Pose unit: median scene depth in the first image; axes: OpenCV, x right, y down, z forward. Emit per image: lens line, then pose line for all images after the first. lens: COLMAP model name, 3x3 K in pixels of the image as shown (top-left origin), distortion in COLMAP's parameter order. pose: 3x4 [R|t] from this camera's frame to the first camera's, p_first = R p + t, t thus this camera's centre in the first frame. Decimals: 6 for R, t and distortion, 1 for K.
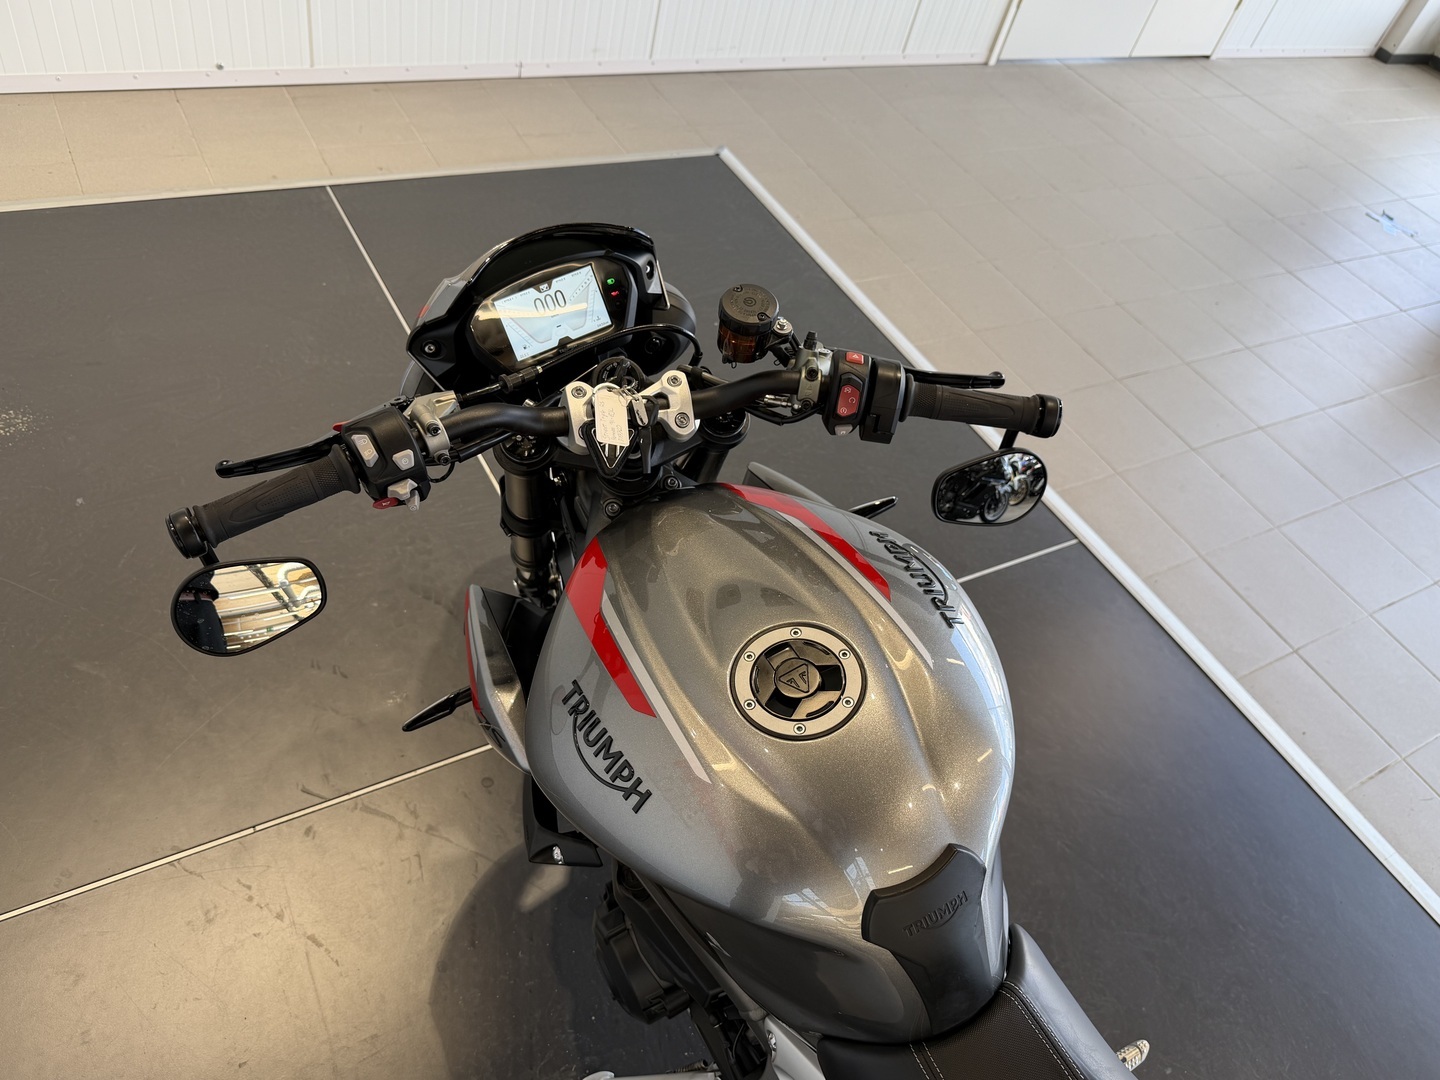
lens RADIAL K [[1067.4, 0, 724.3], [0, 1067.4, 547.3], [0, 0, 1]] dist [-0.004753, -0.005100]
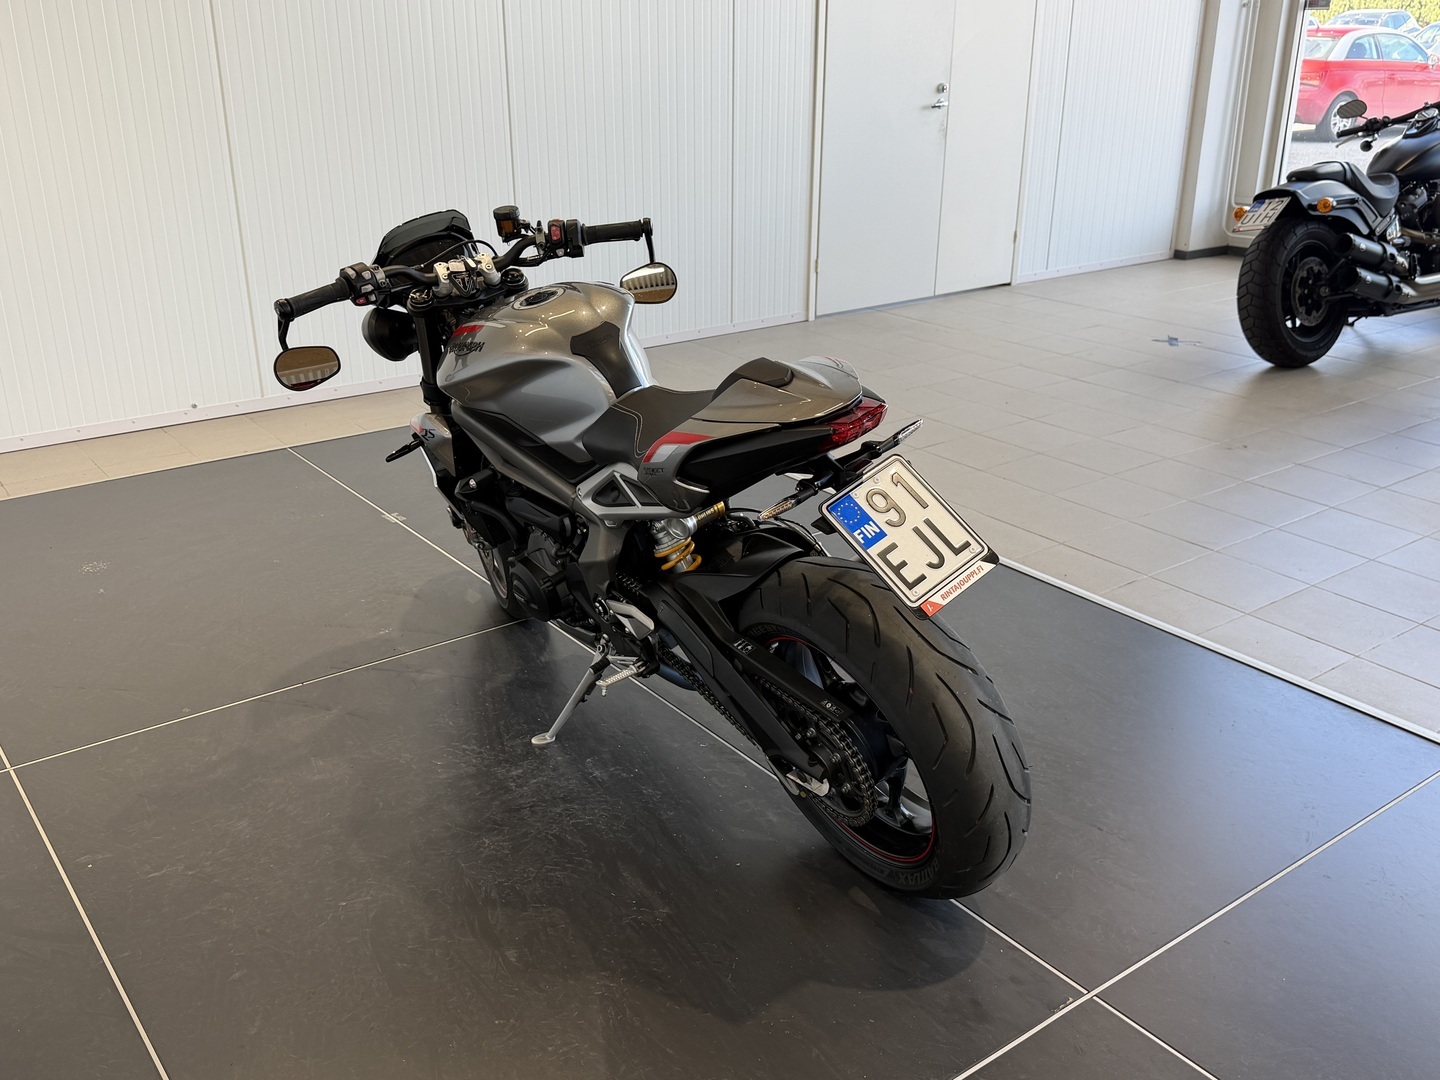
lens RADIAL K [[1344.4, 0, 720.0], [0, 1344.4, 540.0], [0, 0, 1]] dist [0.109866, -0.019190]
pose [[0.969840, -0.241930, 0.029655, 0.045901], [0.232277, 0.880489, -0.413263, 0.367339], [0.073870, 0.407687, 0.910129, -0.287527]]
